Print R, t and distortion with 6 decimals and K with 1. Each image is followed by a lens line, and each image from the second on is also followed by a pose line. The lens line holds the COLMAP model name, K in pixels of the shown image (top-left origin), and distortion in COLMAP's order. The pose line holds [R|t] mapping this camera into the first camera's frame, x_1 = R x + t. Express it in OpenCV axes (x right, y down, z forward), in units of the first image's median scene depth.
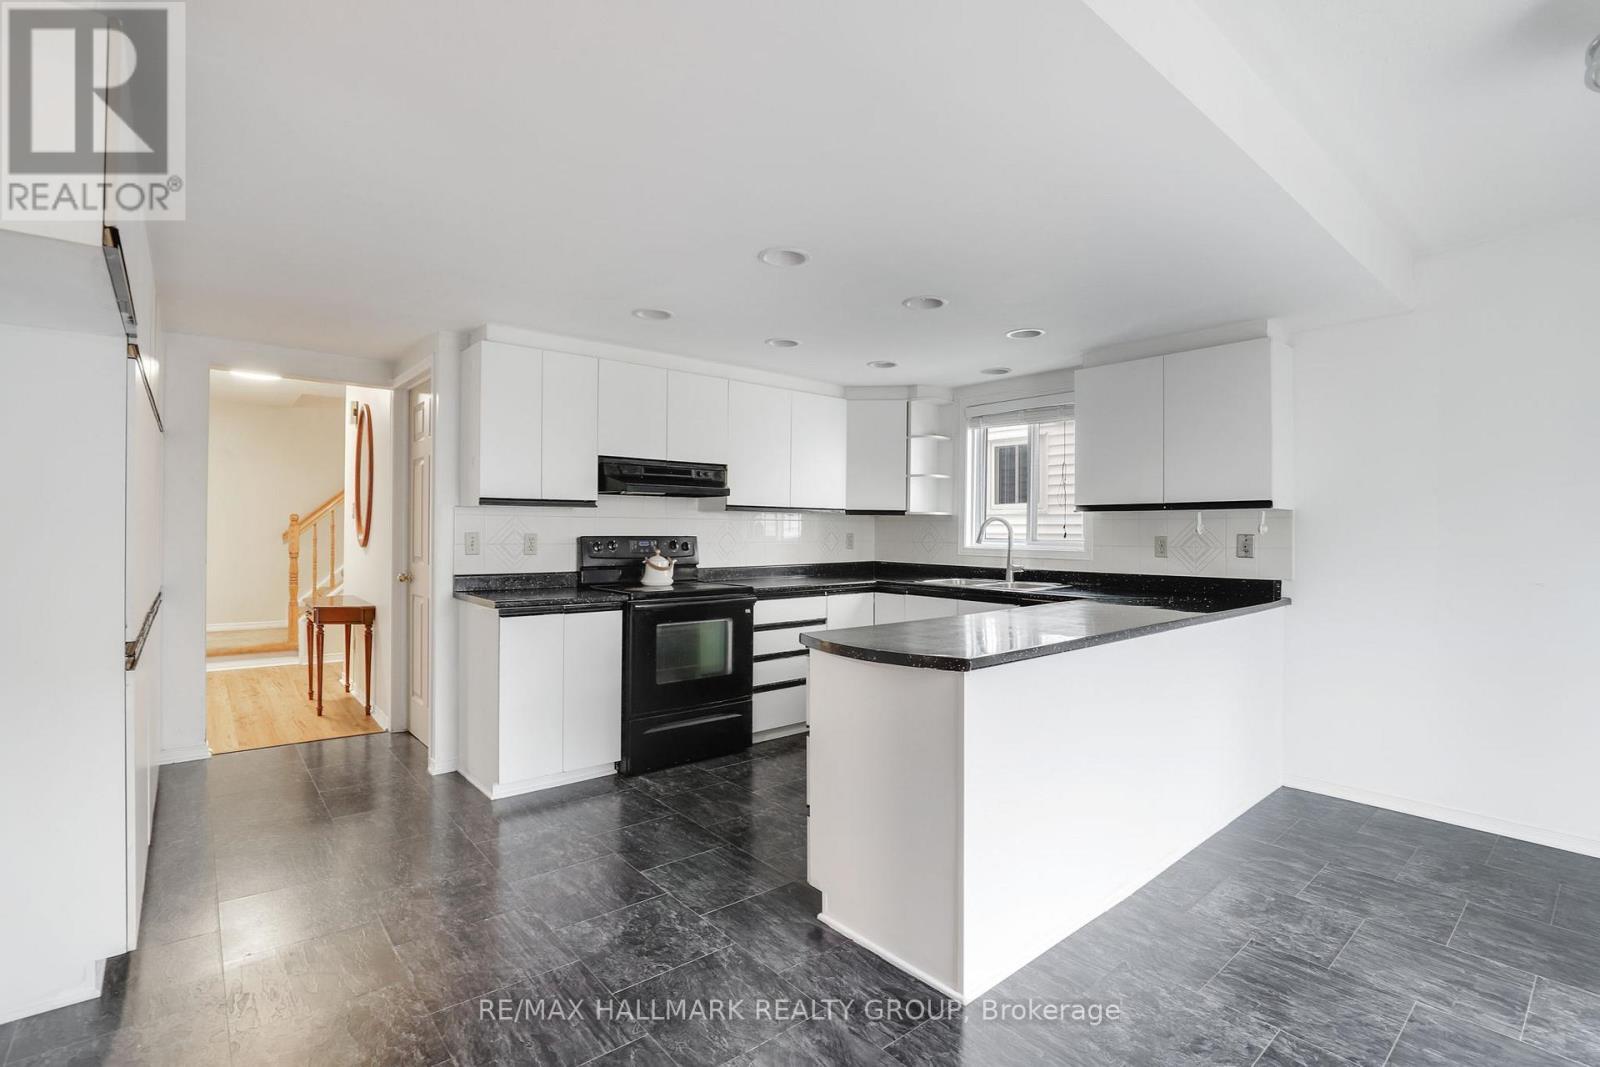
lens RADIAL K [[734.7, 0, 791.5], [0, 734.7, 526.9], [0, 0, 1]] dist [0.001903, 0.000312]
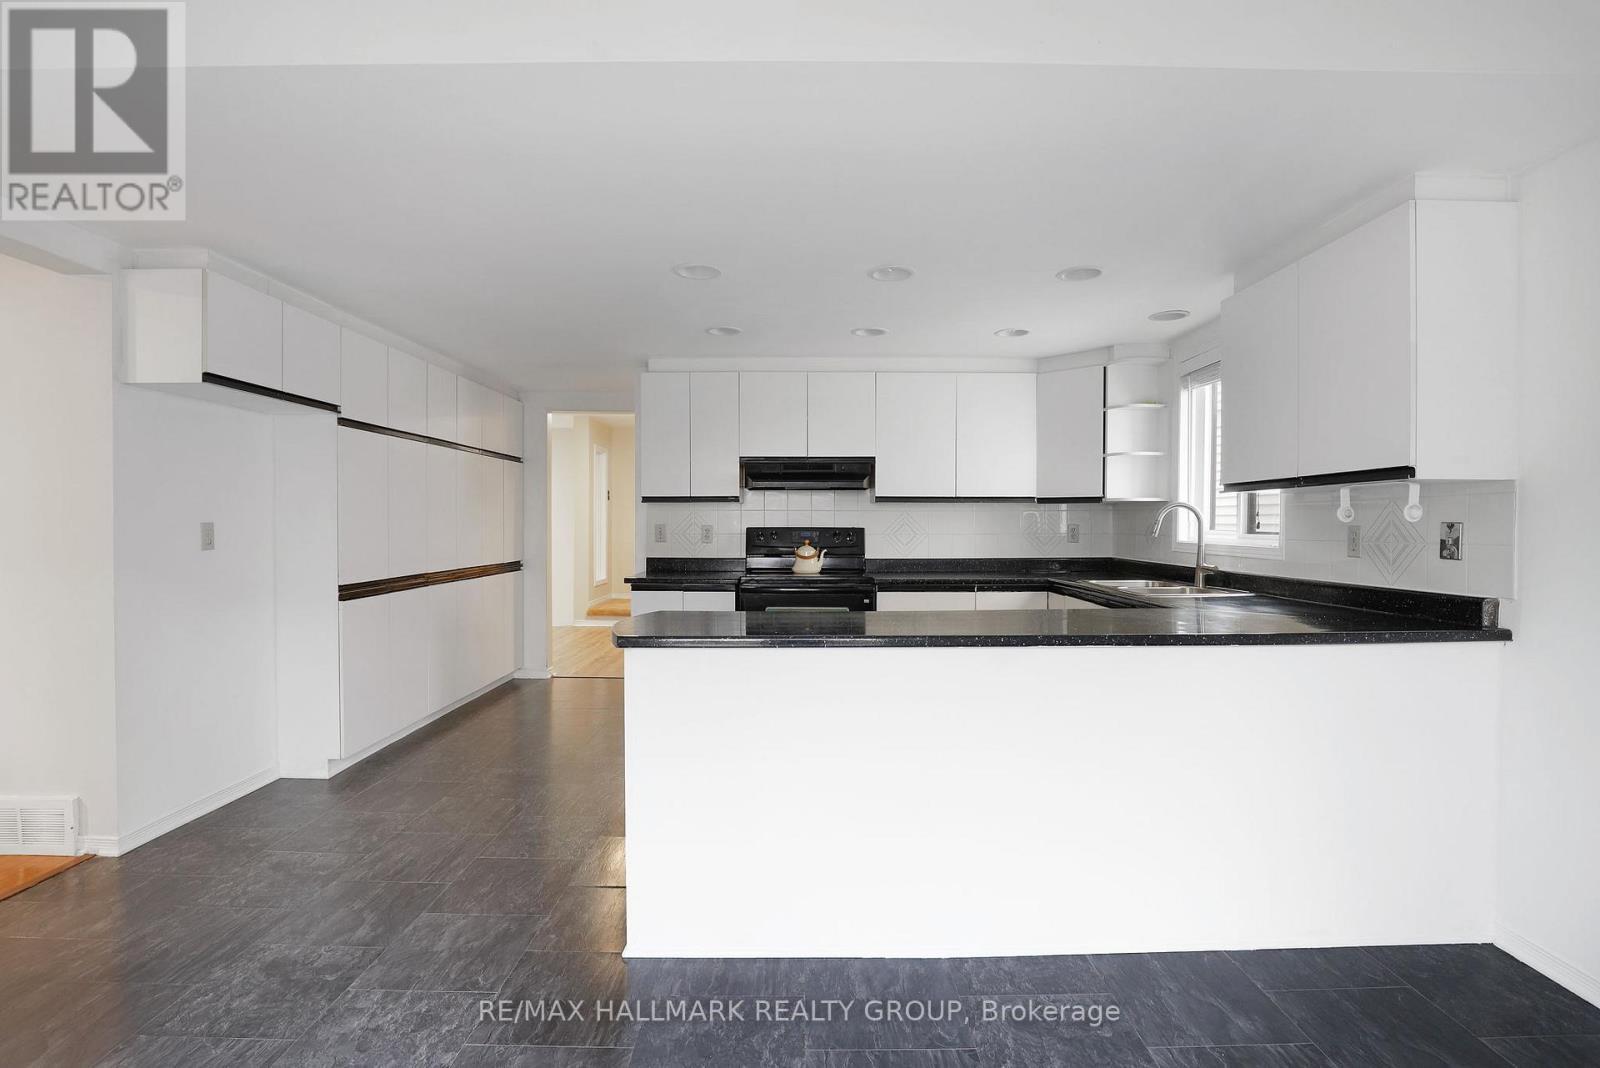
lens RADIAL K [[734.7, 0, 794.9], [0, 734.7, 531.2], [0, 0, 1]] dist [0.001903, 0.000312]
pose [[0.777133, 0.001850, -0.629334, 0.486240], [0.006101, 0.999927, 0.010473, 0.006575], [0.629307, -0.011979, 0.777064, 0.149368]]
